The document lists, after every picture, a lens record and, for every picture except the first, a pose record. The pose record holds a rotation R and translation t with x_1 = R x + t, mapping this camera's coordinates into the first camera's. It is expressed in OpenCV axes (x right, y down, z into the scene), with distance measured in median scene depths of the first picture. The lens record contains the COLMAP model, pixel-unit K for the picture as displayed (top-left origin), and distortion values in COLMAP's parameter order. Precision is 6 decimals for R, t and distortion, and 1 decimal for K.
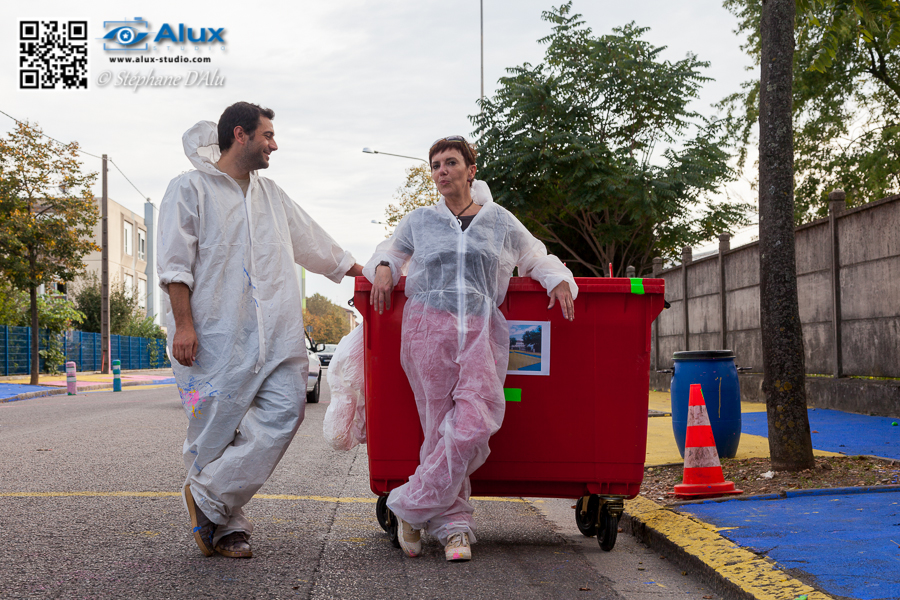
lens RADIAL K [[1506.7, 0, 450.0], [0, 1506.7, 300.0], [0, 0, 1]] dist [0.063651, 0.032349]
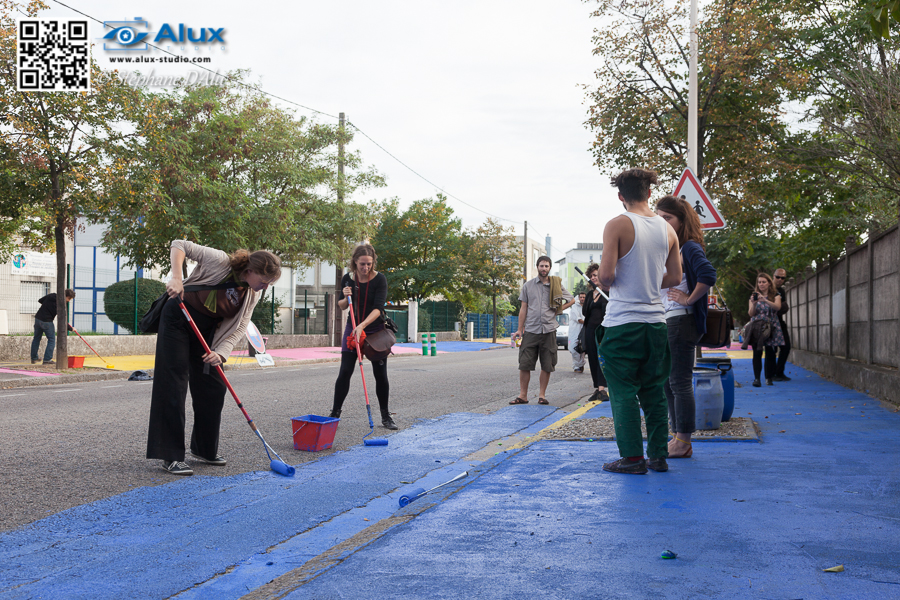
lens RADIAL K [[1506.7, 0, 450.0], [0, 1506.7, 300.0], [0, 0, 1]] dist [0.063651, 0.032349]
pose [[0.966434, 0.012740, -0.256598, 0.196043], [-0.007136, 0.999715, 0.022761, -0.049965], [0.256815, -0.020166, 0.966250, -1.007433]]
